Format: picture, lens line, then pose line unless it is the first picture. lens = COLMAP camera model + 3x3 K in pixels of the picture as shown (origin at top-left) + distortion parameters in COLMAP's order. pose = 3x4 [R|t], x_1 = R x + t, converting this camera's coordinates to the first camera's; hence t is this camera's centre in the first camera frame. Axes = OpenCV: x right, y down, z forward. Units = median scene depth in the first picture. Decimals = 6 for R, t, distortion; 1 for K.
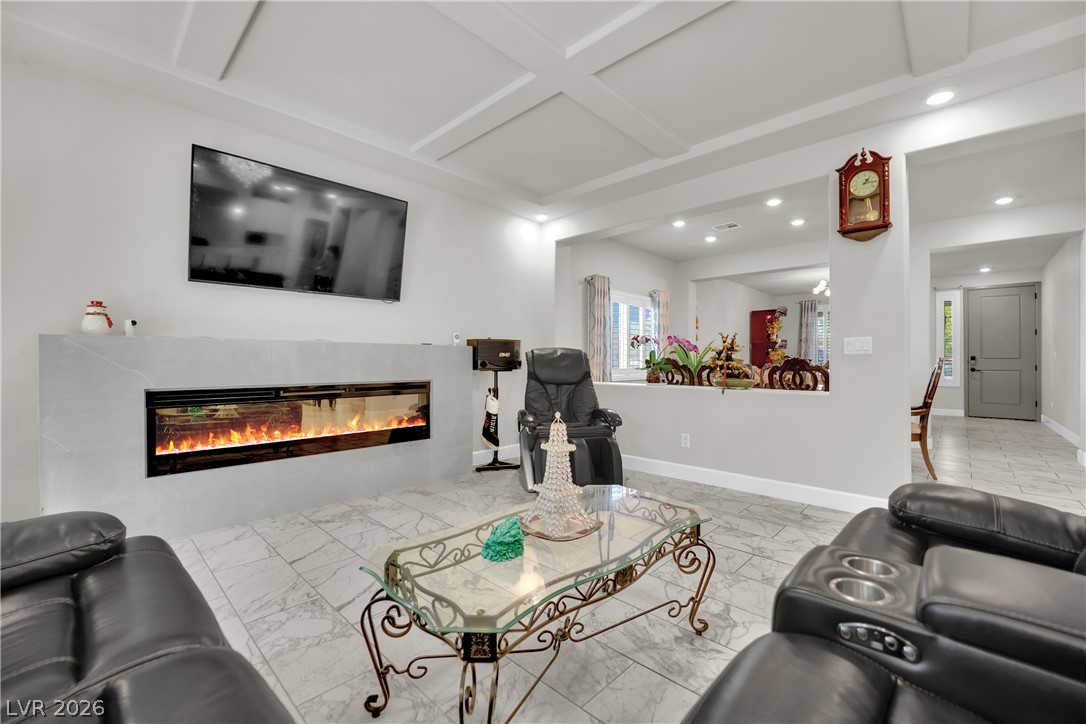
lens RADIAL K [[443.4, 0, 539.0], [0, 443.4, 362.9], [0, 0, 1]] dist [-0.026326, -0.001444]
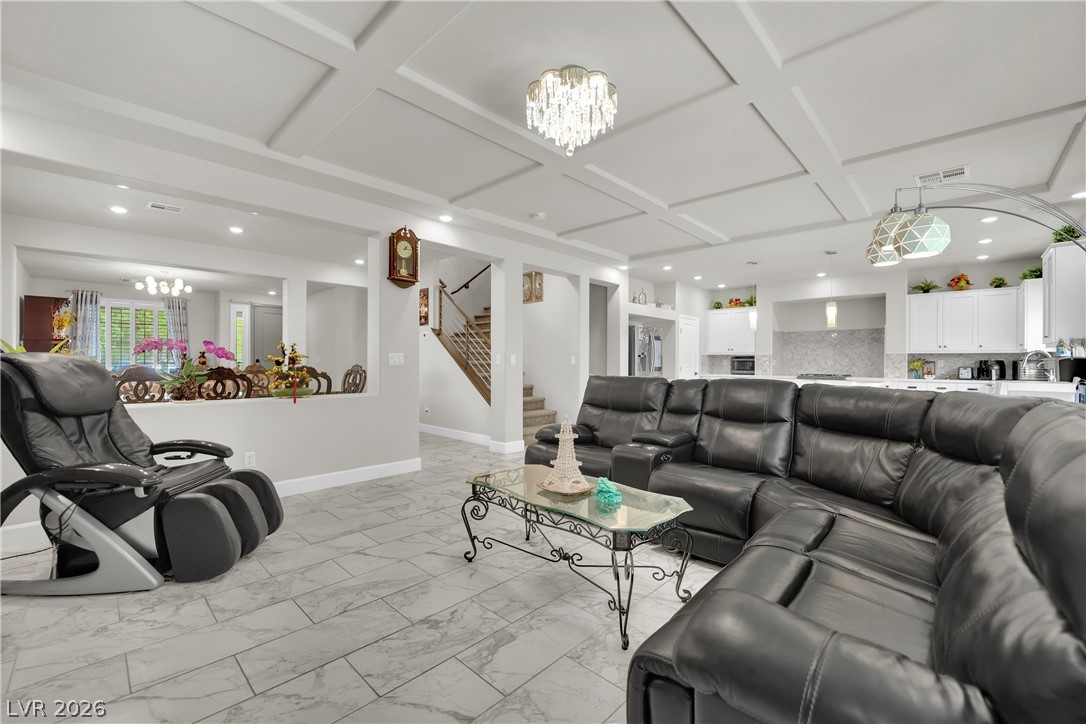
lens RADIAL K [[443.4, 0, 538.1], [0, 443.4, 361.2], [0, 0, 1]] dist [-0.026326, -0.001444]
pose [[-0.004331, -0.001230, 0.999990, -0.724127], [0.000376, 0.999999, 0.001232, -0.033329], [-0.999991, 0.000382, -0.004330, 0.532693]]
